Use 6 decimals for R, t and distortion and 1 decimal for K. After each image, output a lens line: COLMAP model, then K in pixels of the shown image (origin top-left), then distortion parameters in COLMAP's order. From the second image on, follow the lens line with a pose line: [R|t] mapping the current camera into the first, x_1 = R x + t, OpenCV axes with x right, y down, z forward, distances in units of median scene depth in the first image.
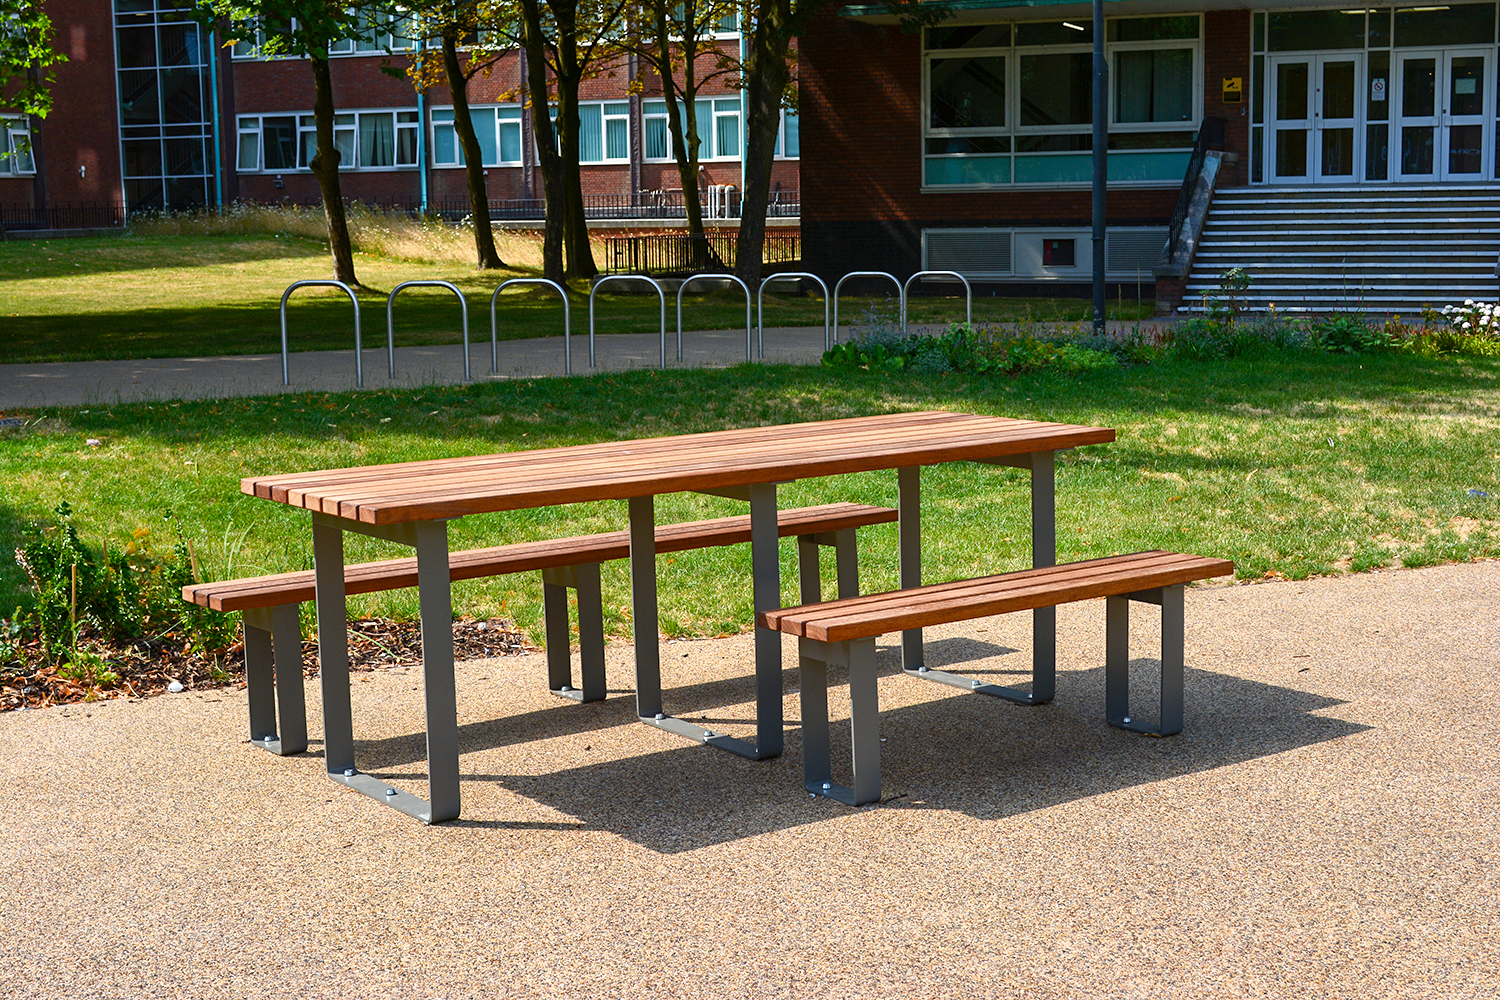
lens RADIAL K [[2232.2, 0, 753.6], [0, 2232.2, 500.0], [0, 0, 1]] dist [-0.023738, 0.054762]
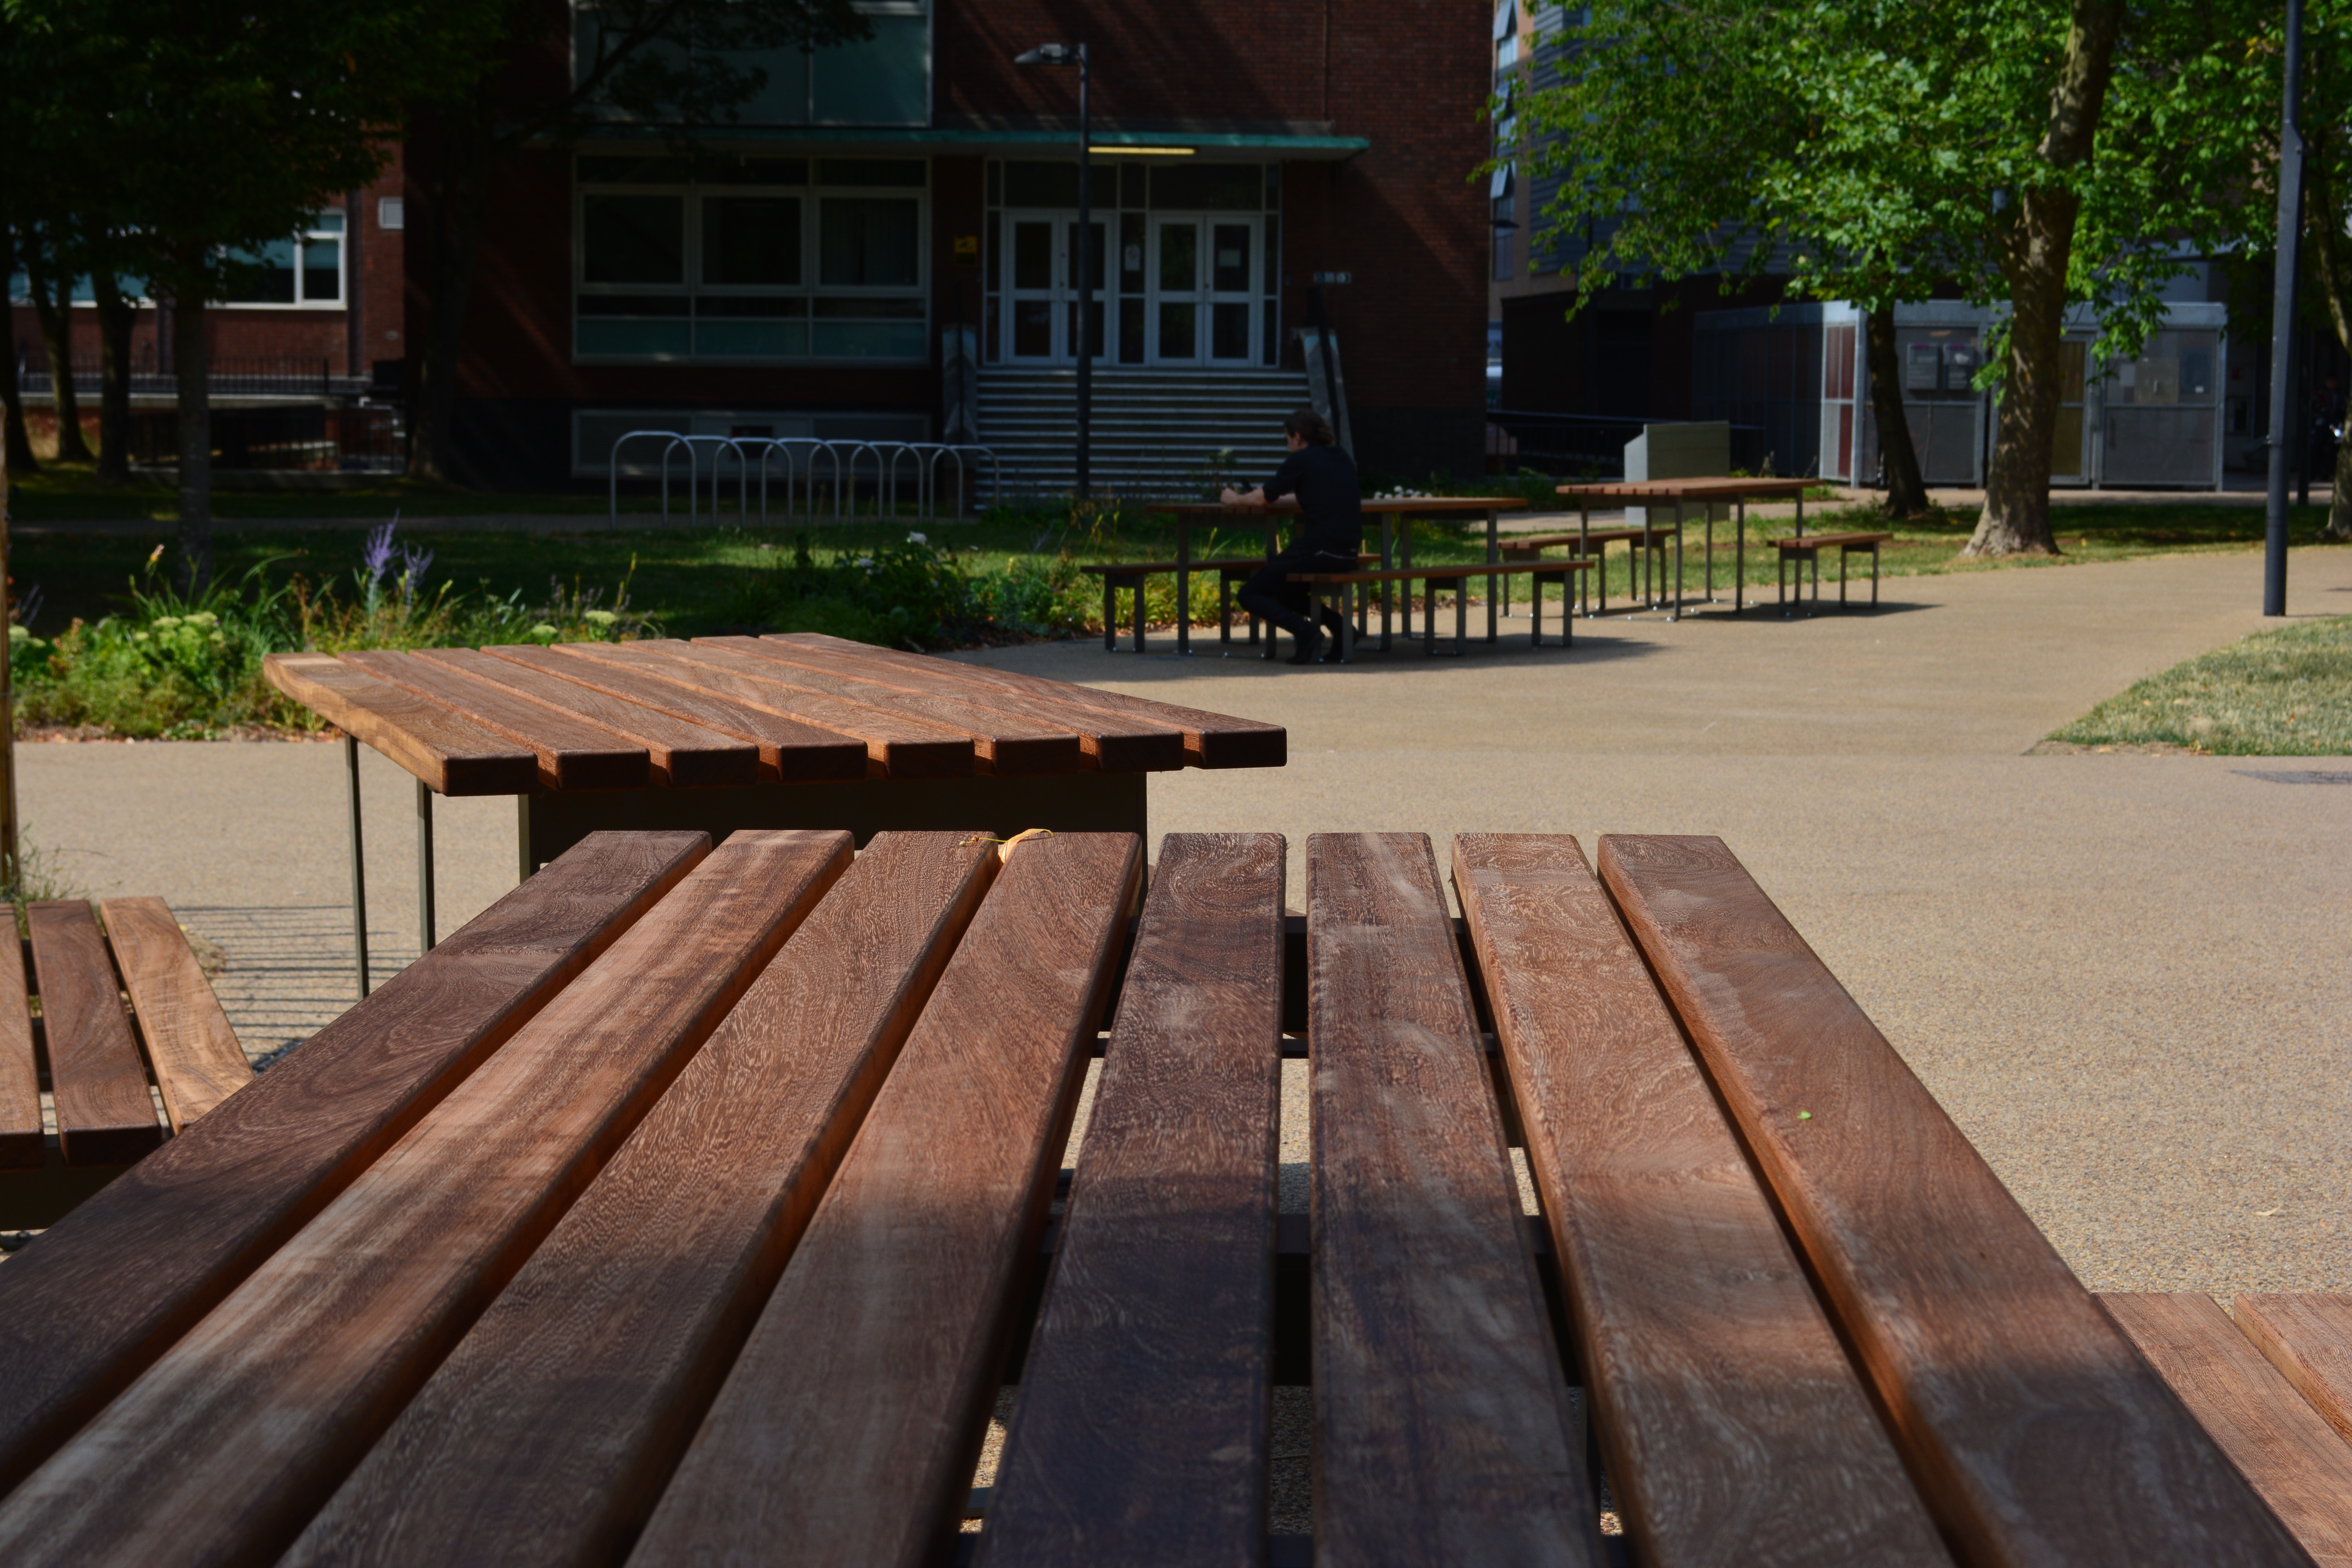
lens RADIAL K [[4238.6, 0, 1169.8], [0, 4238.6, 779.6], [0, 0, 1]] dist [0.006241, 0.023098]
pose [[0.900793, -0.015513, 0.433971, -0.408502], [0.033724, 0.998843, -0.034295, 0.070350], [-0.432937, 0.045528, 0.900274, -0.450861]]
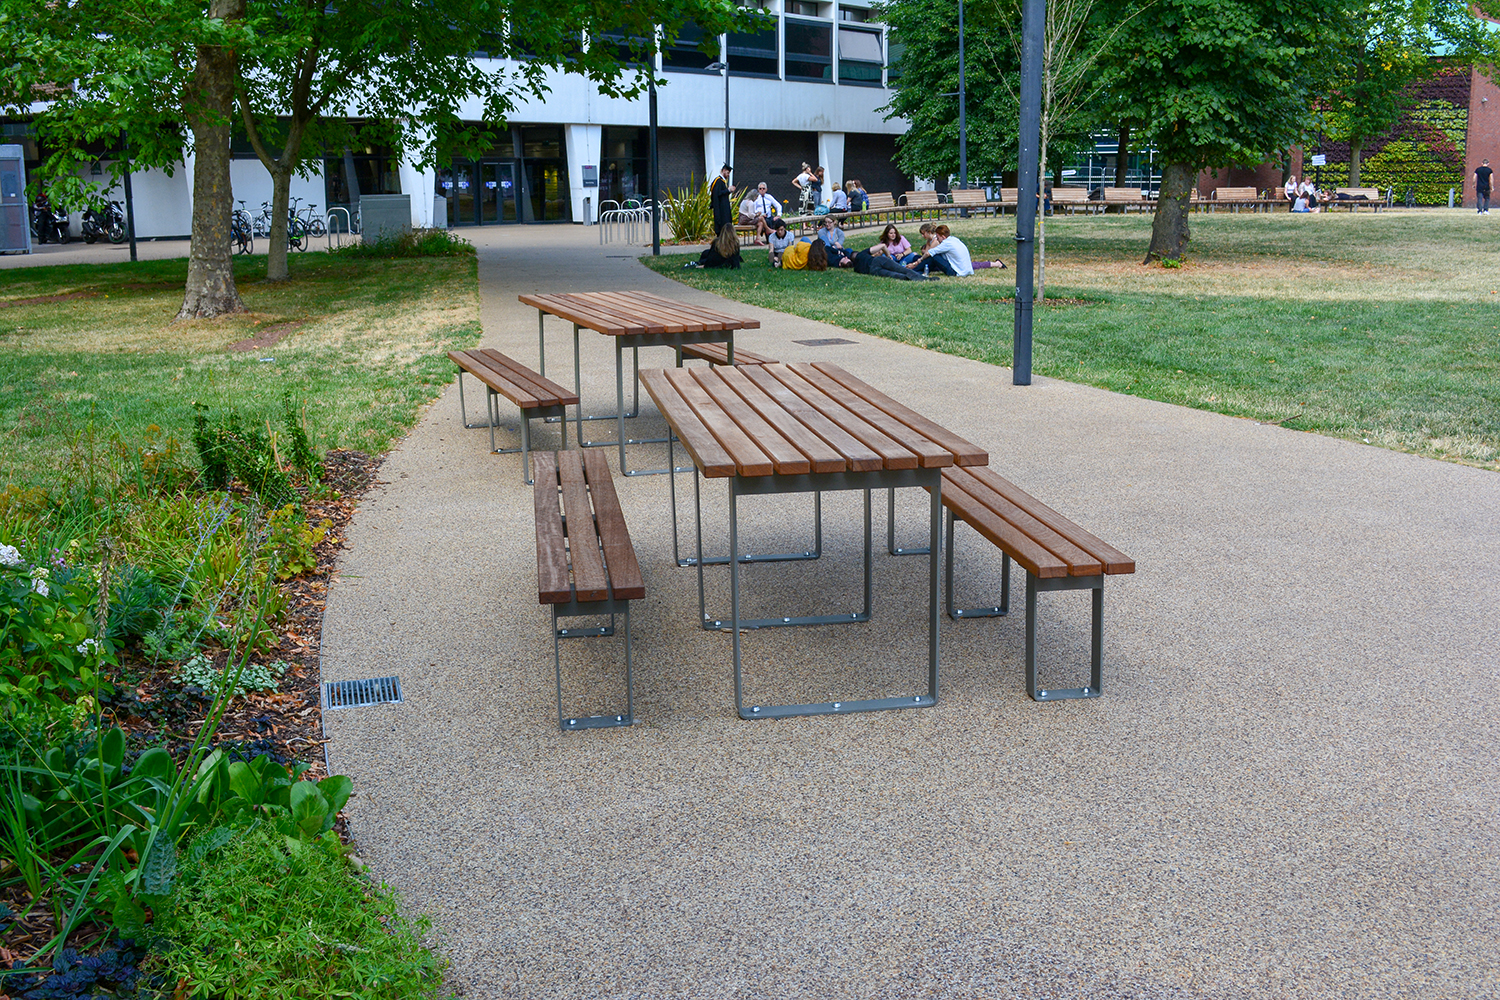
lens RADIAL K [[1654.1, 0, 750.0], [0, 1654.1, 500.0], [0, 0, 1]] dist [-0.053983, -0.012755]
pose [[0.272042, -0.170295, 0.947097, -0.264759], [0.134184, 0.981314, 0.137905, -0.006948], [-0.952884, 0.089569, 0.289809, 0.075974]]
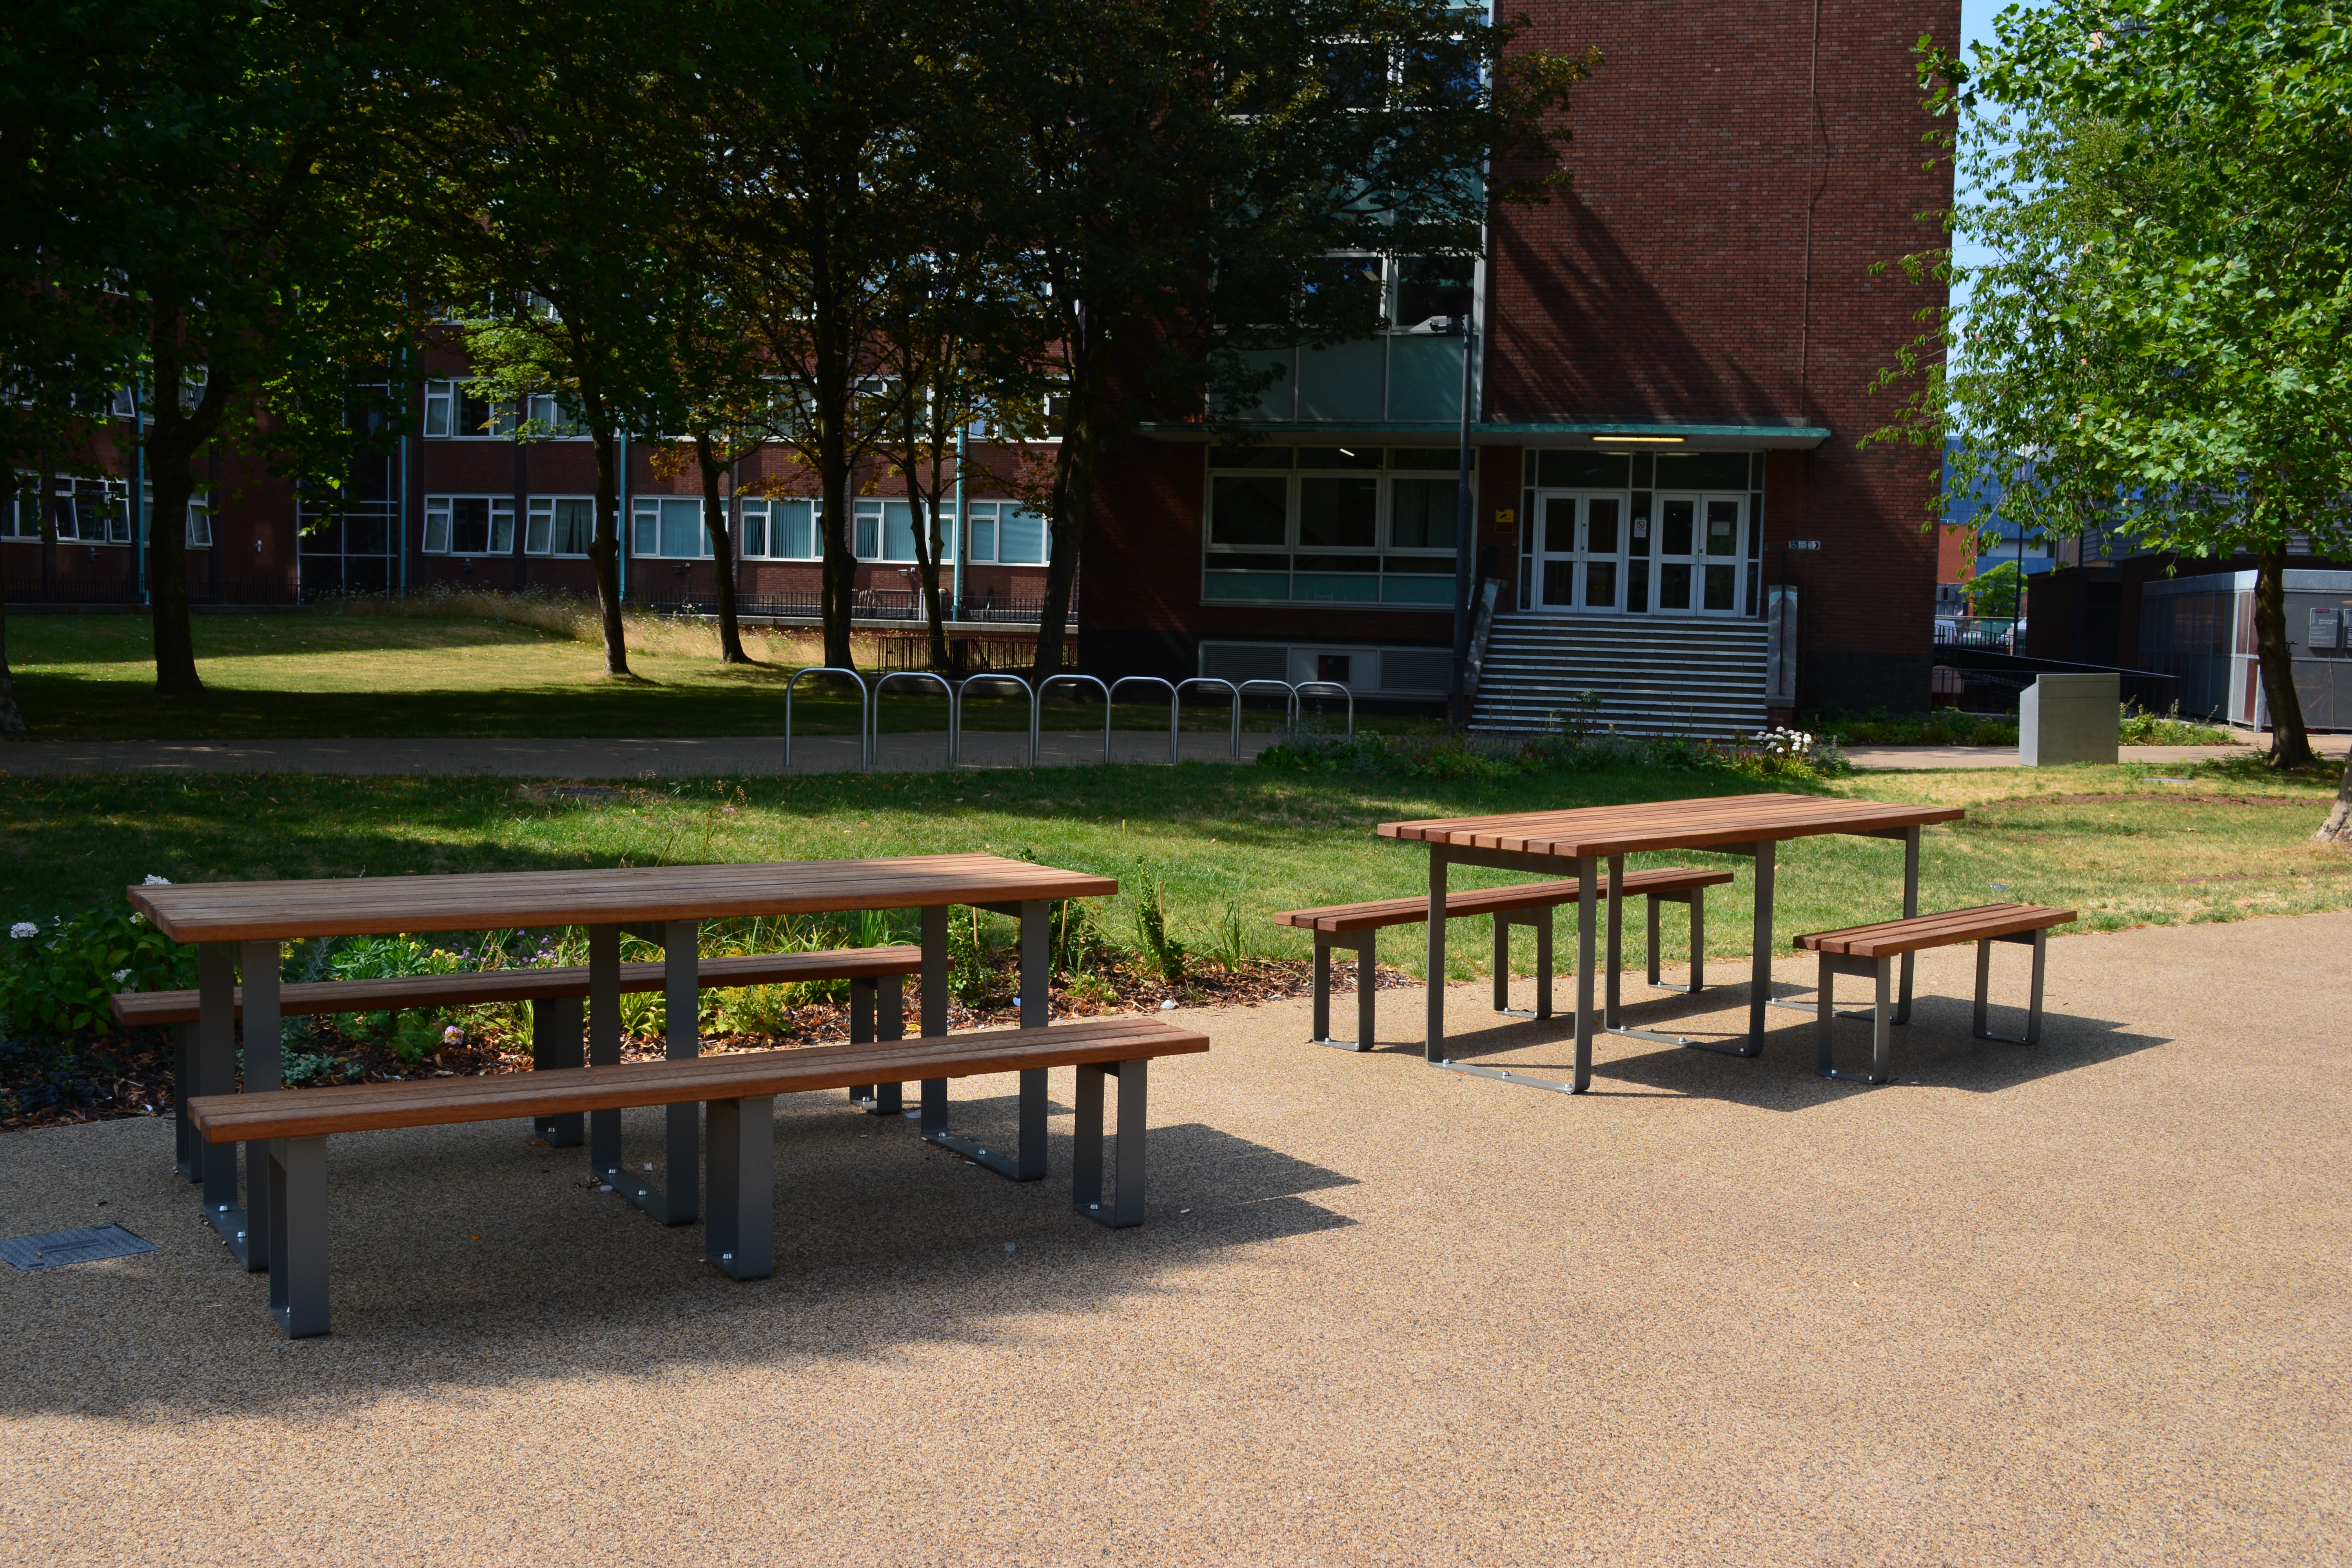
lens RADIAL K [[2307.7, 0, 1176.3], [0, 2307.7, 781.7], [0, 0, 1]] dist [-0.060638, -0.004242]
pose [[0.989934, 0.032026, 0.137858, -0.084244], [-0.023871, 0.997888, -0.060405, 0.007740], [-0.139501, 0.056507, 0.988608, -0.043848]]
